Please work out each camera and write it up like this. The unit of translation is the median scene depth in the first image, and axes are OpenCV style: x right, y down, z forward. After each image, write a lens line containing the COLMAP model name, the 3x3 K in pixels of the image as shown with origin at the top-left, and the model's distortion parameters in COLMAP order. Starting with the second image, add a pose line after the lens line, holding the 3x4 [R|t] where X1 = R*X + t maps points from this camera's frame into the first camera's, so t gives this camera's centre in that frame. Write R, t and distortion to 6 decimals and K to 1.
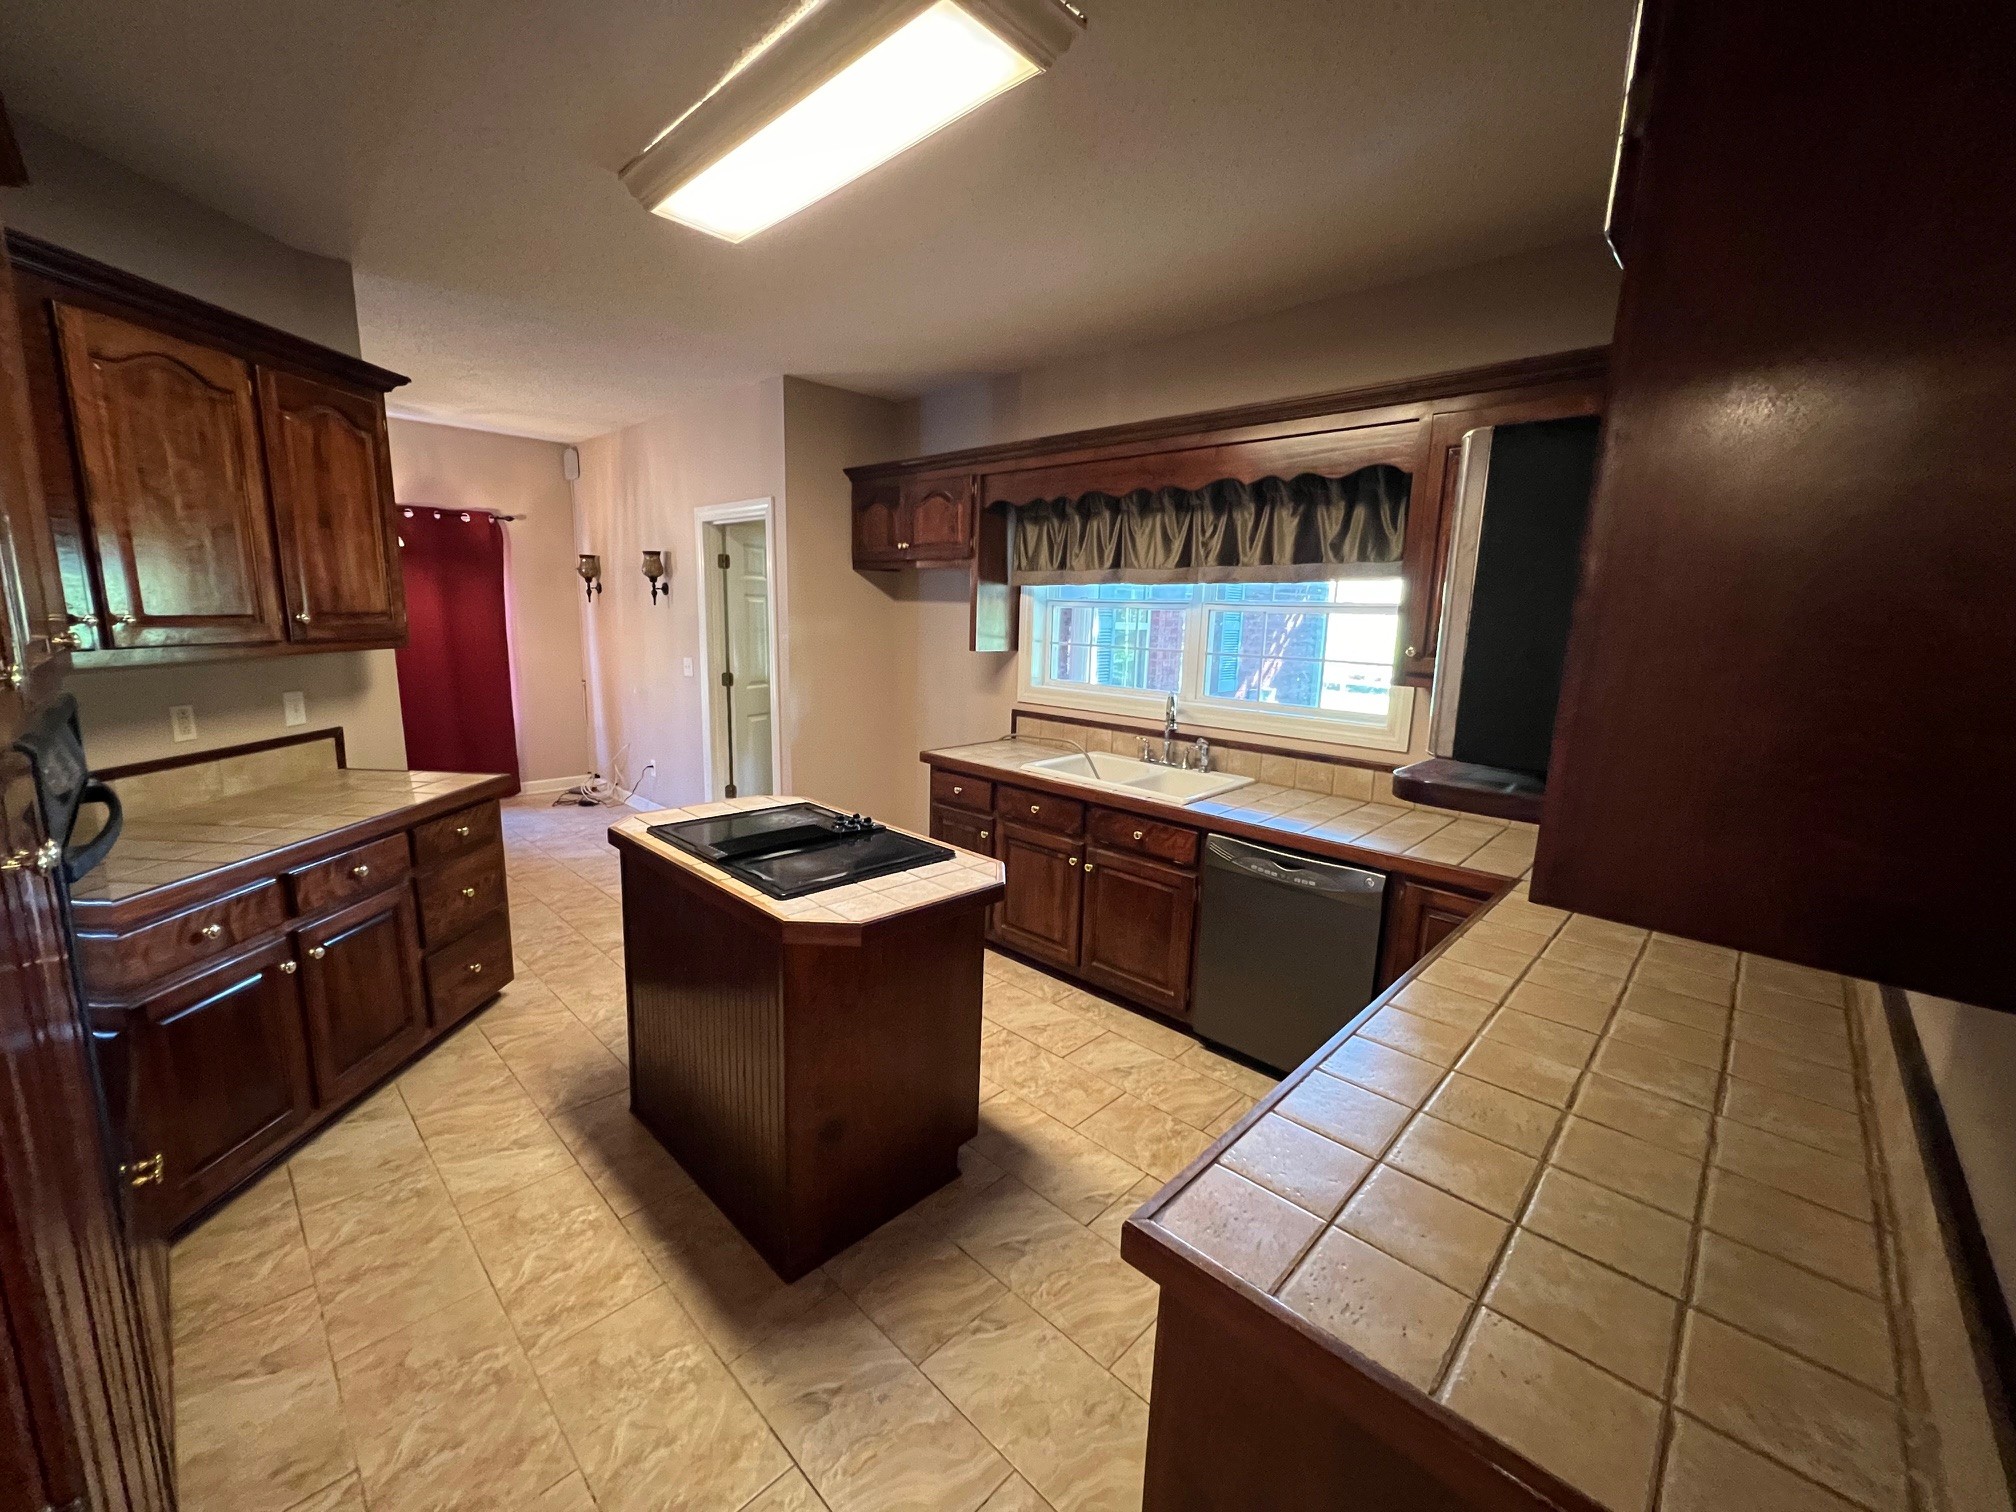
lens RADIAL K [[803.0, 0, 1002.2], [0, 803.0, 754.5], [0, 0, 1]] dist [-0.006092, 0.000496]
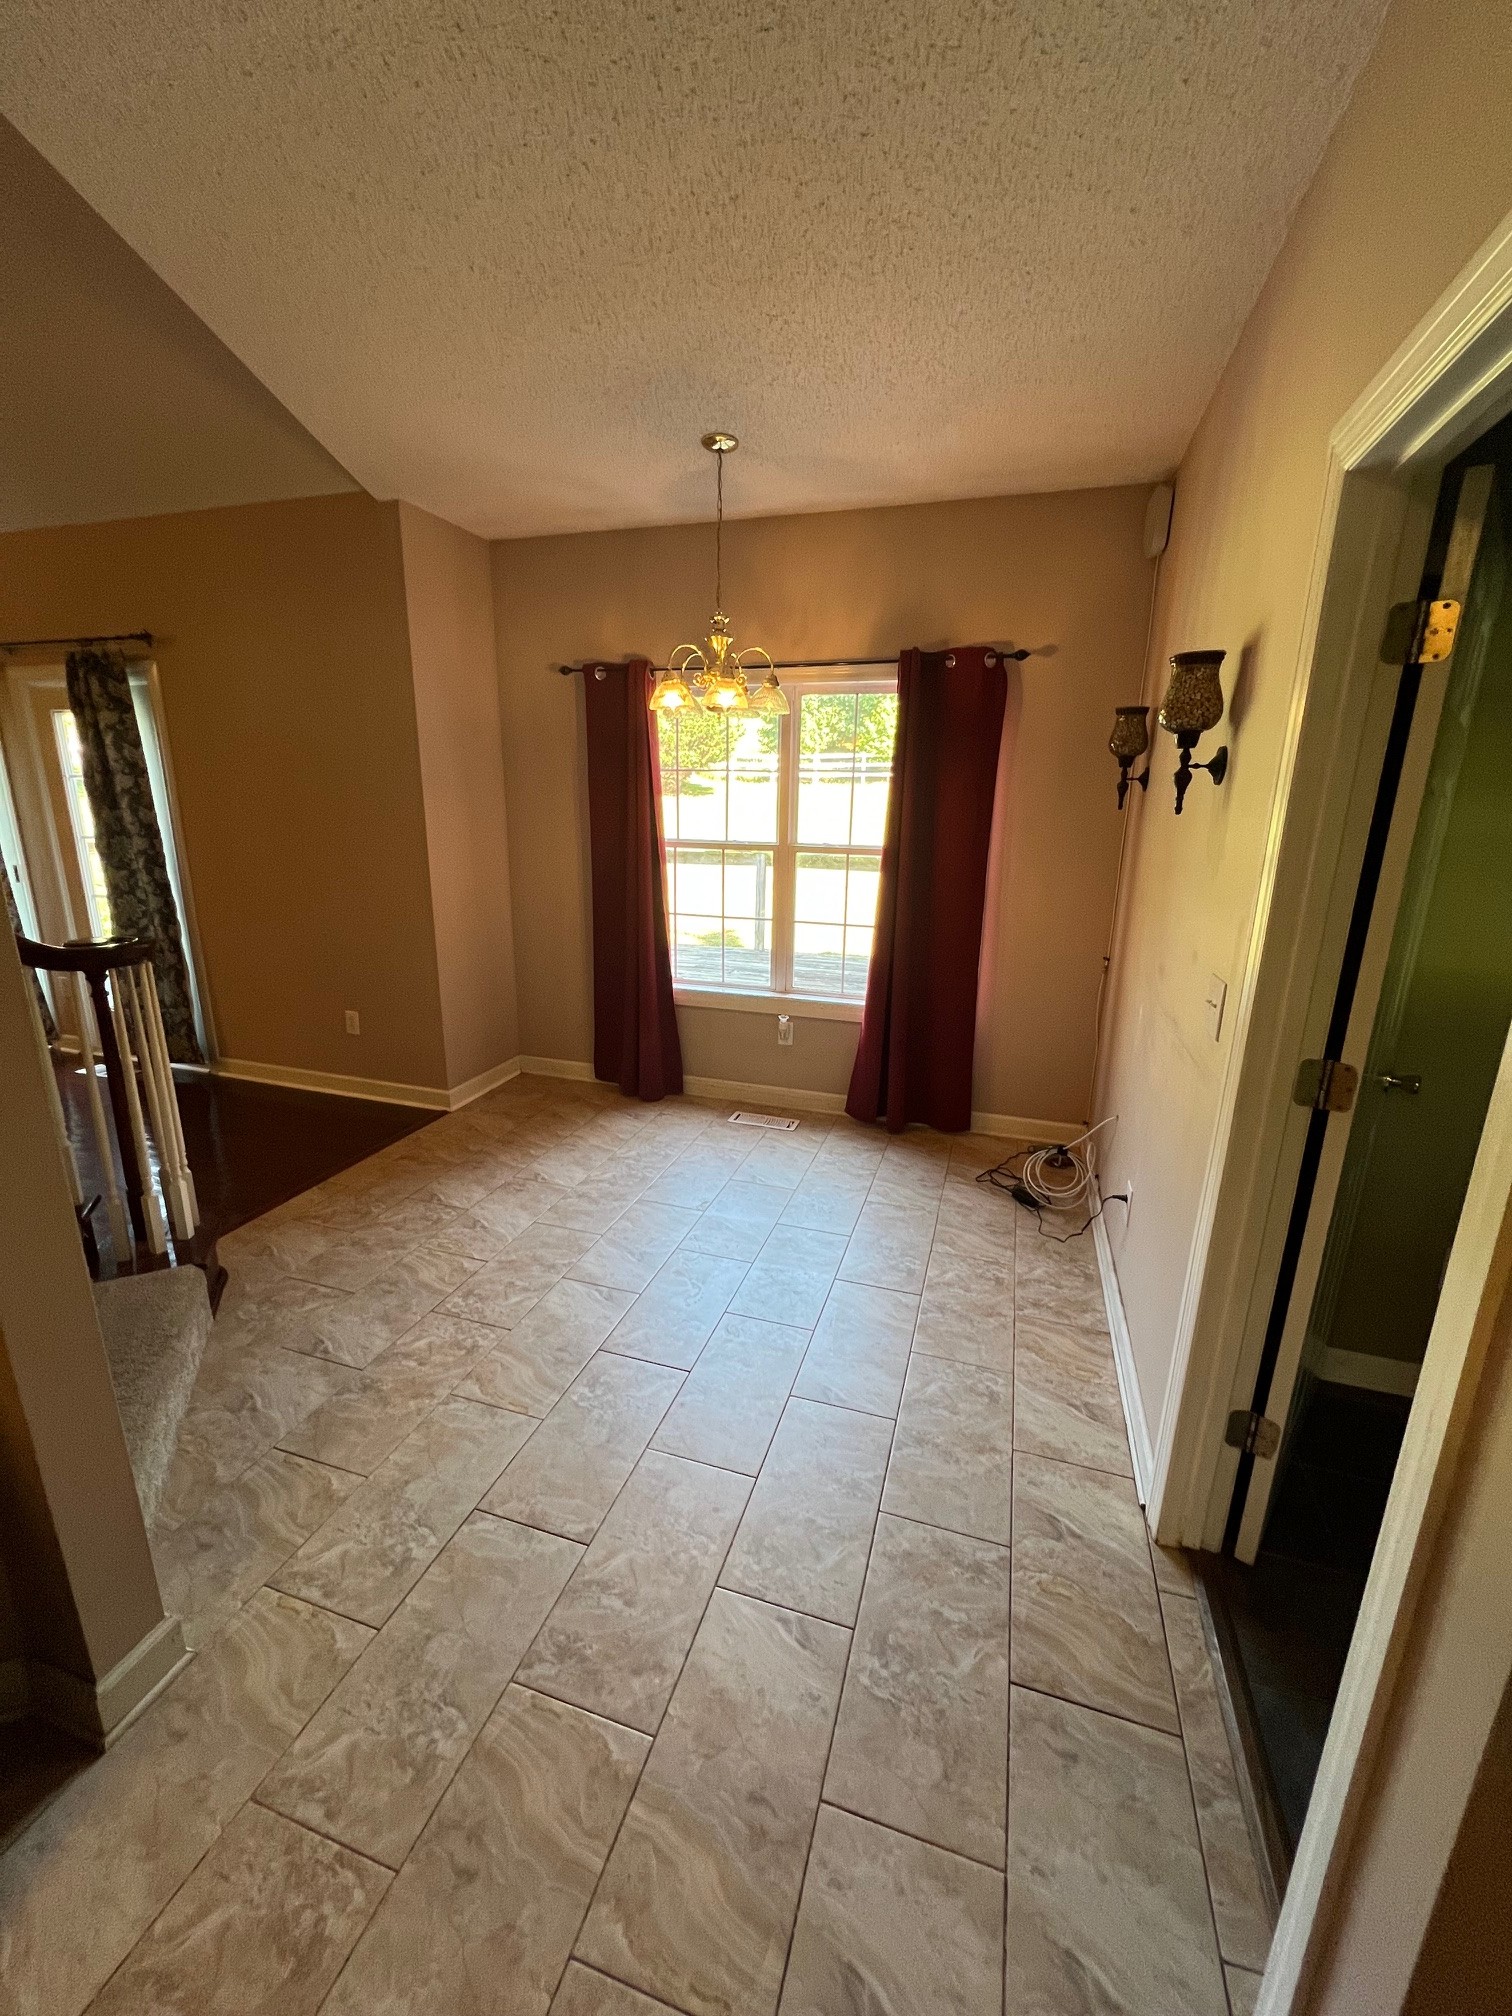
lens RADIAL K [[804.7, 0, 757.0], [0, 804.7, 1004.7], [0, 0, 1]] dist [-0.003845, 0.000878]
pose [[0.442160, 0.202013, -0.873891, -0.258170], [-0.160708, 0.976383, 0.144392, -0.172954], [0.882422, 0.076597, 0.464182, 0.935326]]
